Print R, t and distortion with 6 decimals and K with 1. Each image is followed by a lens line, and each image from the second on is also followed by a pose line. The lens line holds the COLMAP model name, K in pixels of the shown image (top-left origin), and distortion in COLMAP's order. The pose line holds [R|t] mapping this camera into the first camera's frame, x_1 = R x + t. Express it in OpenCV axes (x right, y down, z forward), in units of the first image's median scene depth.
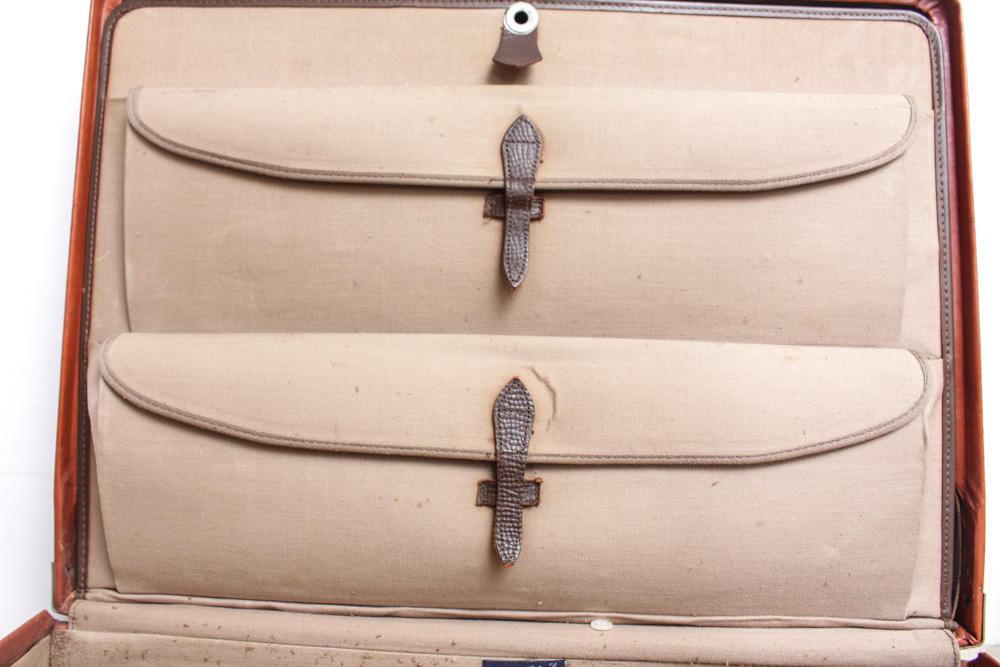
lens RADIAL K [[856.1, 0, 499.1], [0, 856.1, 313.2], [0, 0, 1]] dist [-0.151533, 0.110317]
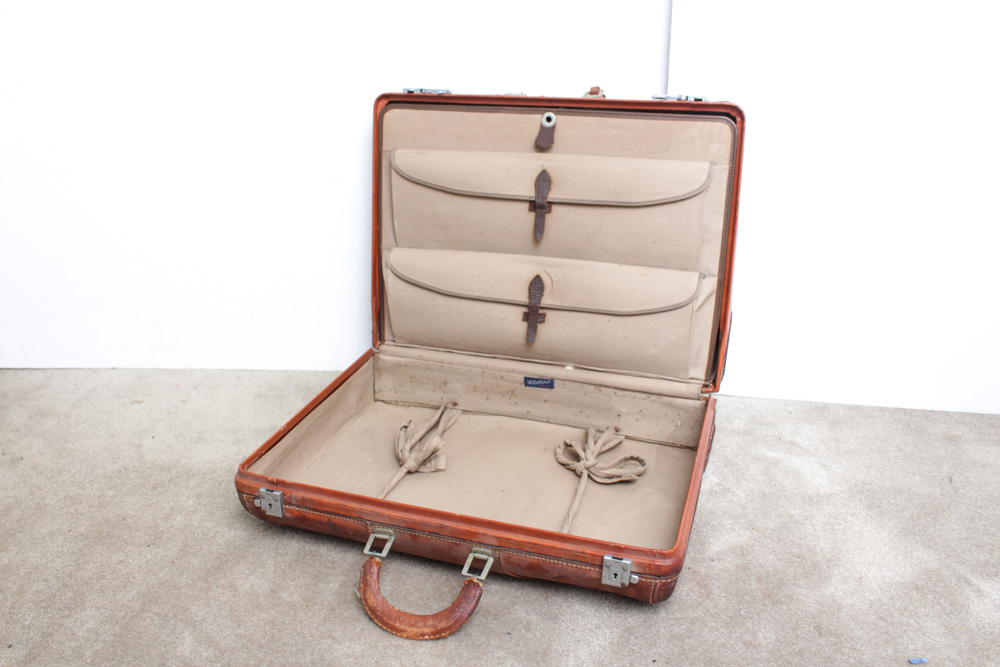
lens RADIAL K [[902.8, 0, 500.0], [0, 902.8, 333.5], [0, 0, 1]] dist [-0.001314, -0.000276]
pose [[0.960073, 0.079275, -0.268284, 0.654797], [0.009213, 0.949529, 0.313545, -0.613355], [0.279599, -0.303498, 0.910886, -1.587606]]
